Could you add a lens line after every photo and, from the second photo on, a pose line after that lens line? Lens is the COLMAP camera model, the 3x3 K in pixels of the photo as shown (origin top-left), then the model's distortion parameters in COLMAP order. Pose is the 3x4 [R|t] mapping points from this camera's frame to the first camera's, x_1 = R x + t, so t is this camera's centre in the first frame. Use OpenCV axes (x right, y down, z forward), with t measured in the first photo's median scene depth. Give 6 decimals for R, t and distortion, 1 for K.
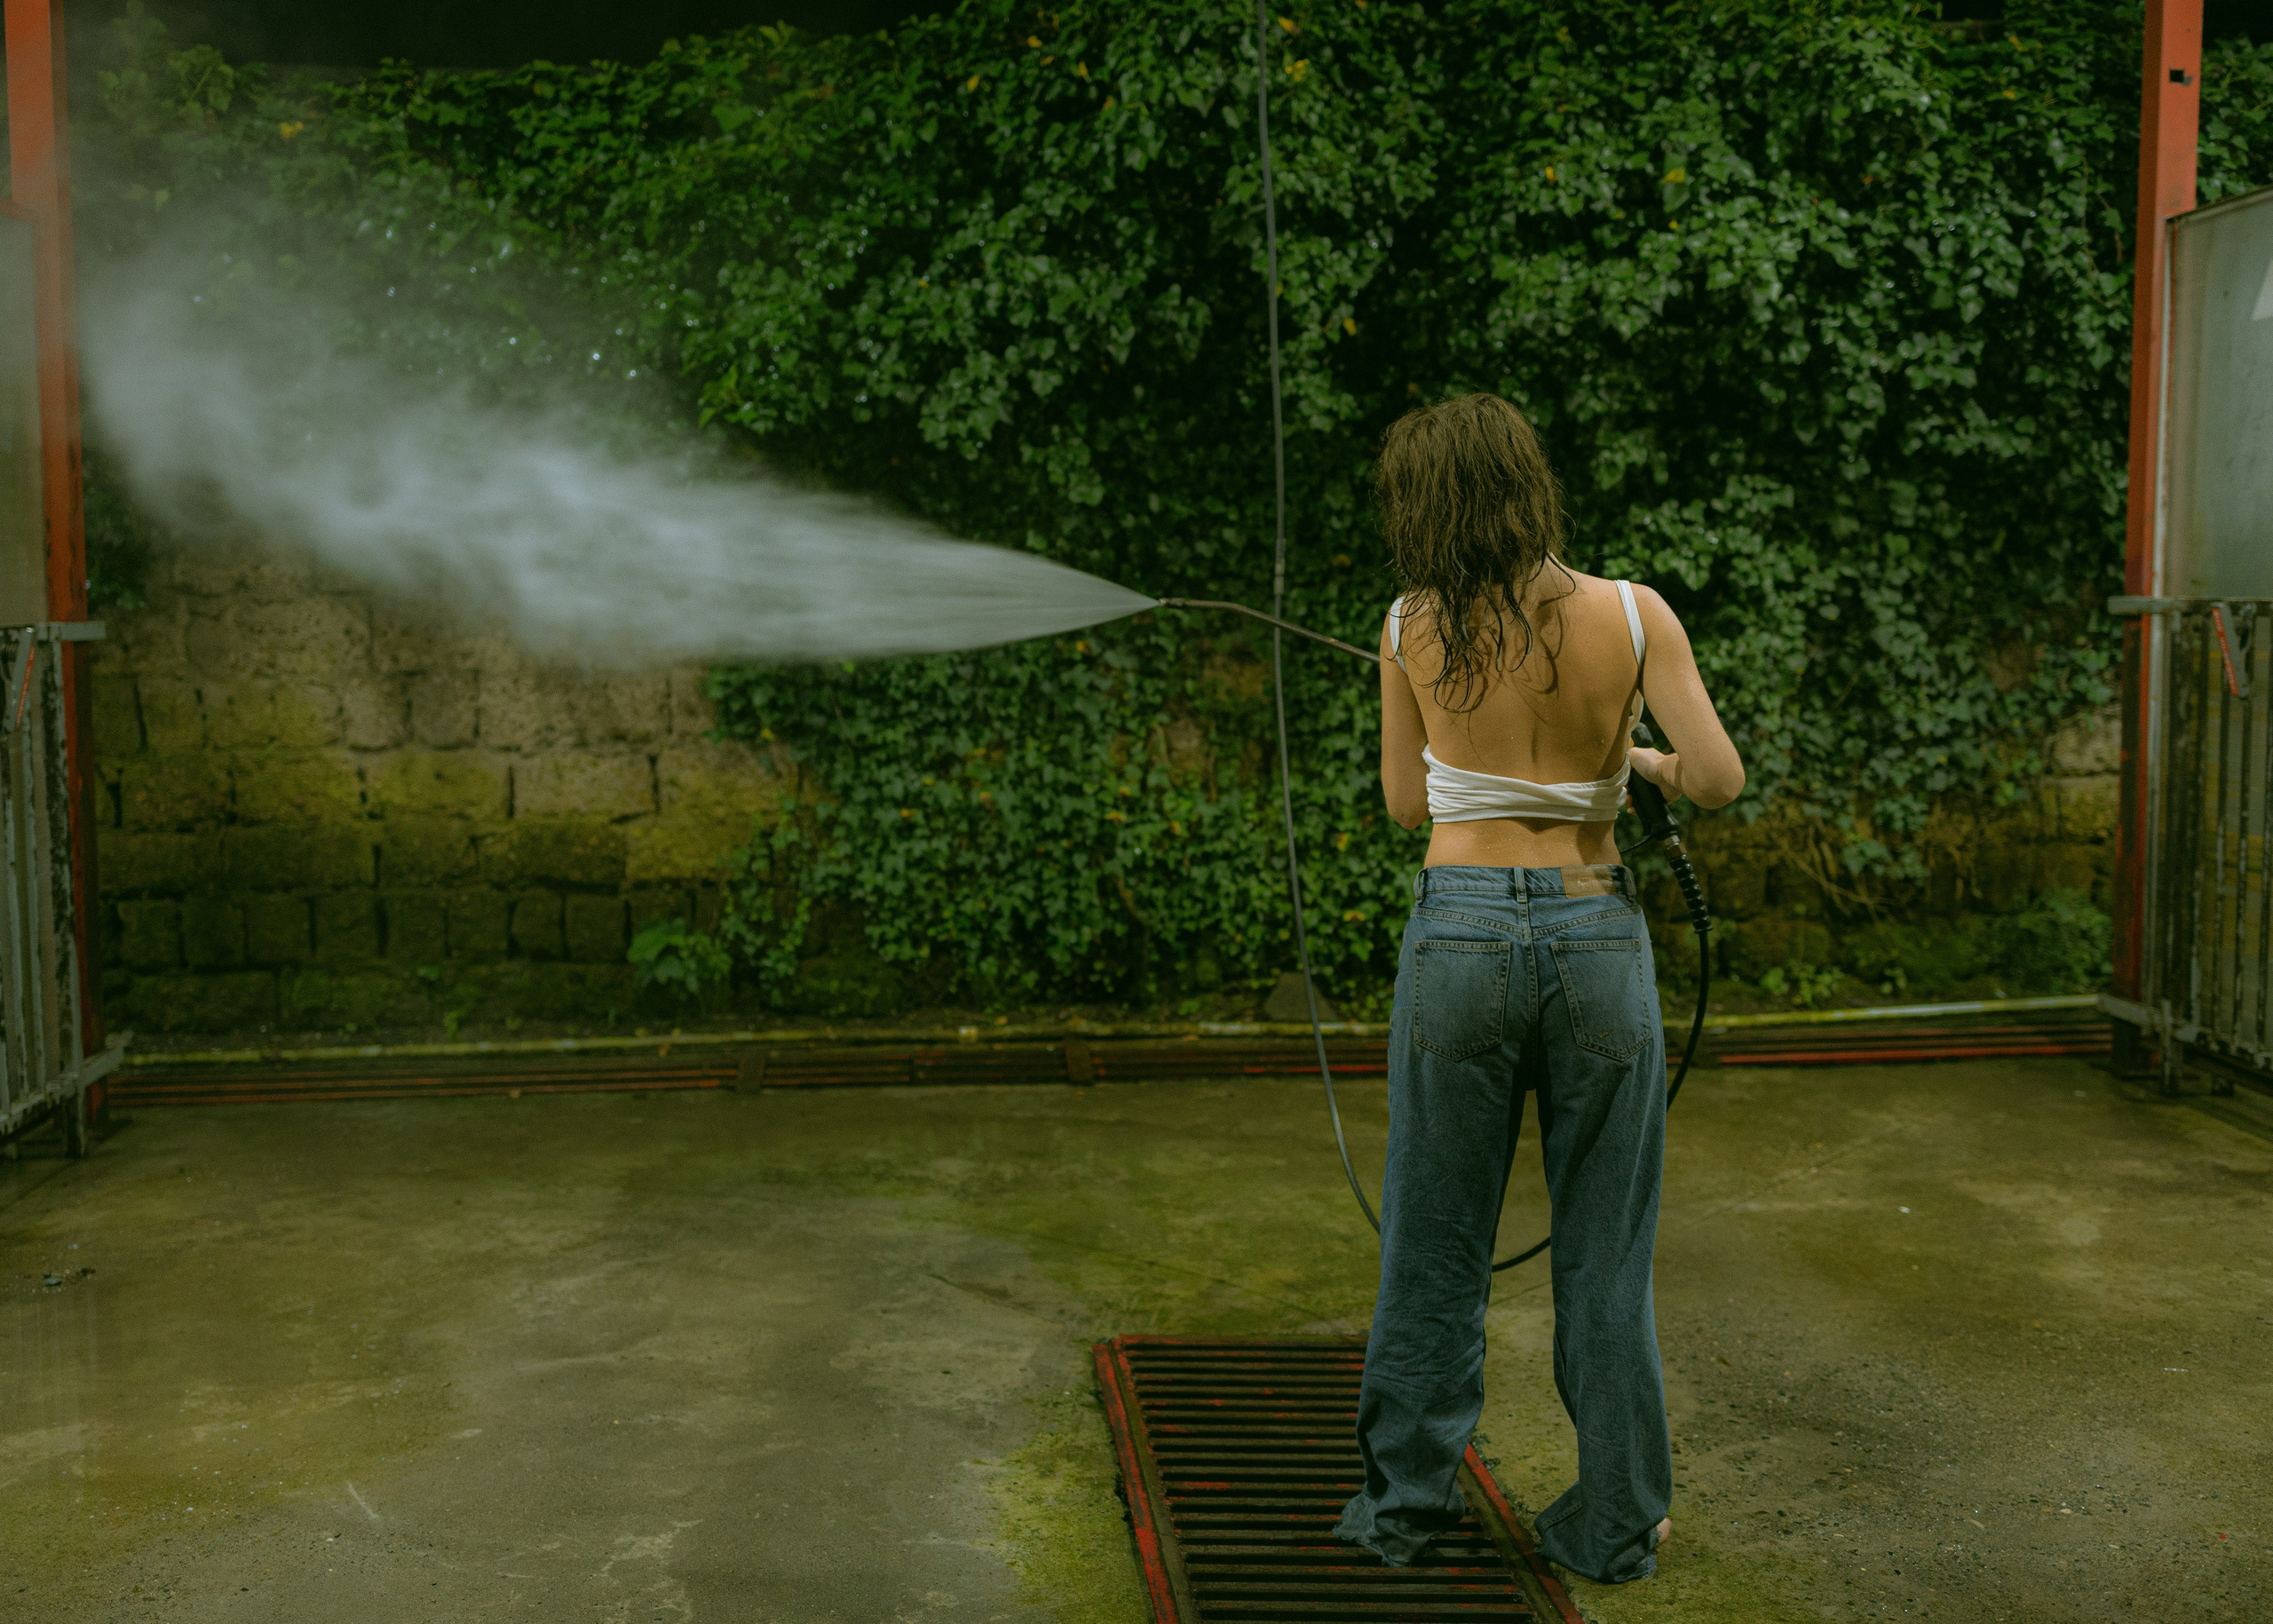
lens RADIAL K [[2497.7, 0, 1156.1], [0, 2497.7, 763.6], [0, 0, 1]] dist [0.024479, 0.000000]
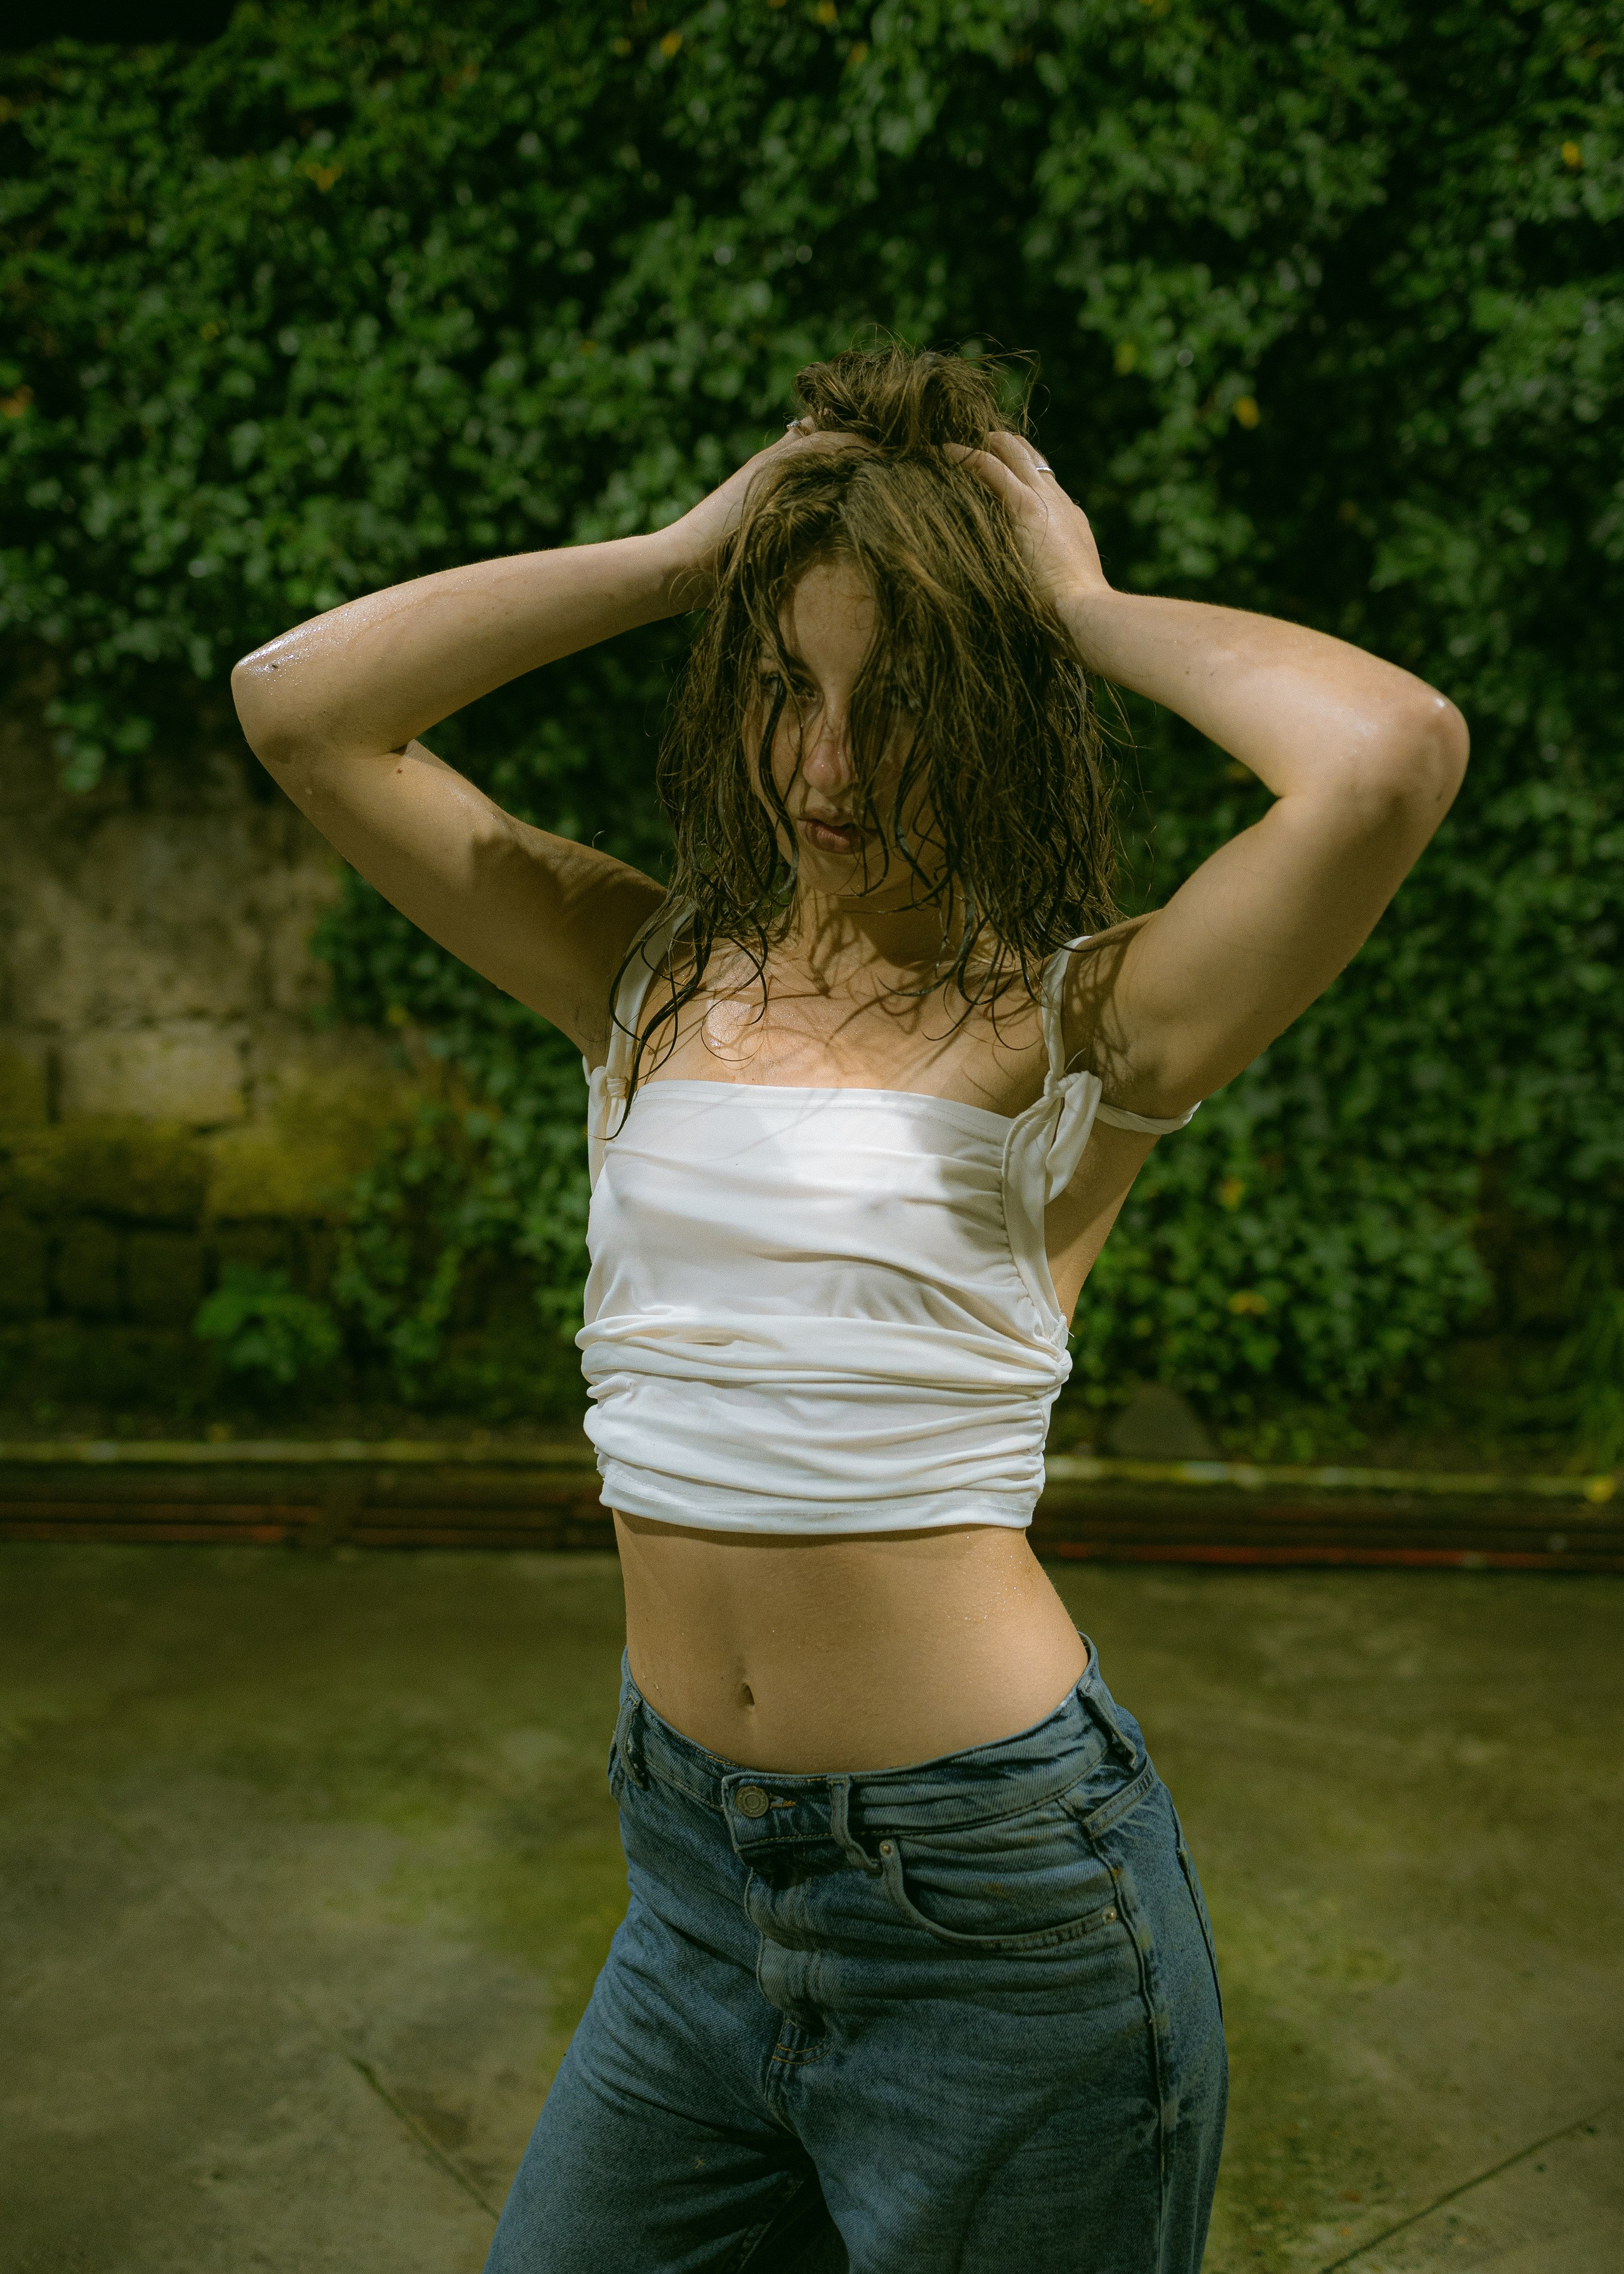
lens RADIAL K [[2498.9, 0, 826.4], [0, 2498.9, 999.4], [0, 0, 1]] dist [0.024479, 0.000000]
pose [[0.989275, 0.022068, -0.144387, 0.063592], [-0.019409, 0.999616, 0.019802, -0.032505], [0.144769, -0.016787, 0.989323, 0.325485]]
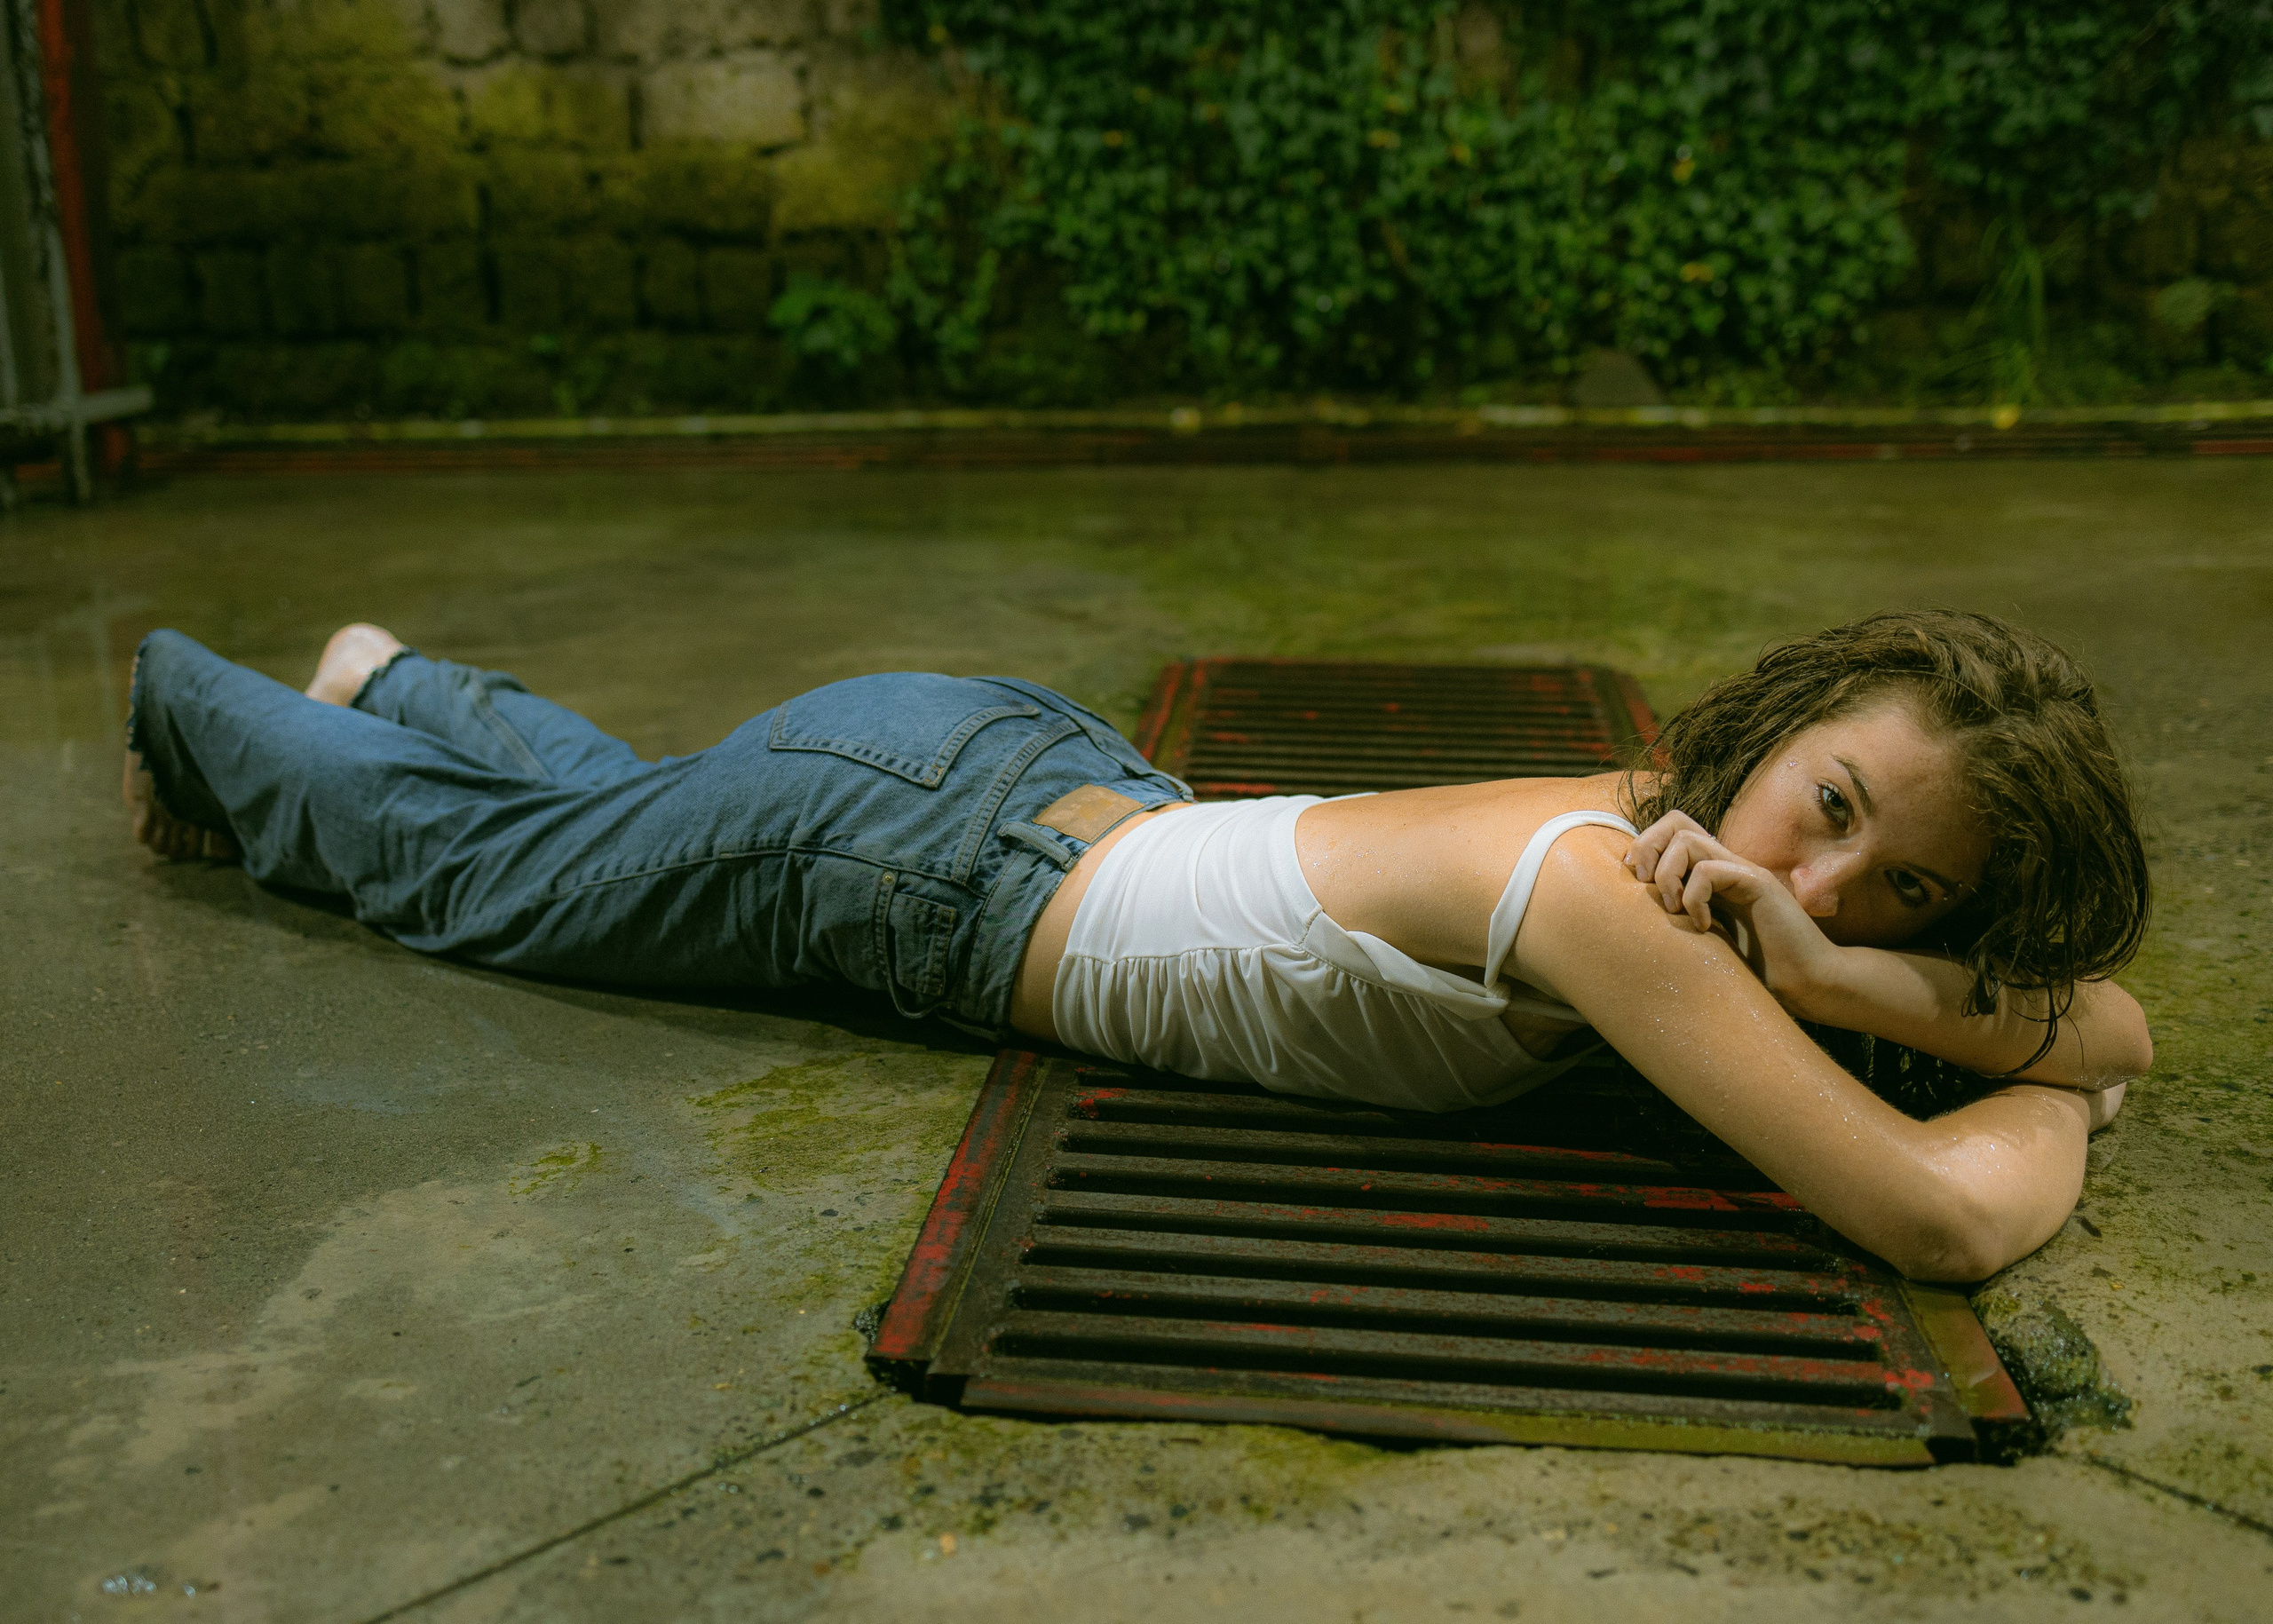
lens RADIAL K [[2577.6, 0, 1151.3], [0, 2577.6, 826.5], [0, 0, 1]] dist [0.037212, 0.000000]
pose [[0.982405, 0.031888, -0.184022, 0.067848], [-0.002857, 0.987767, 0.155911, 0.107197], [0.186742, -0.152642, 0.970478, 0.184284]]
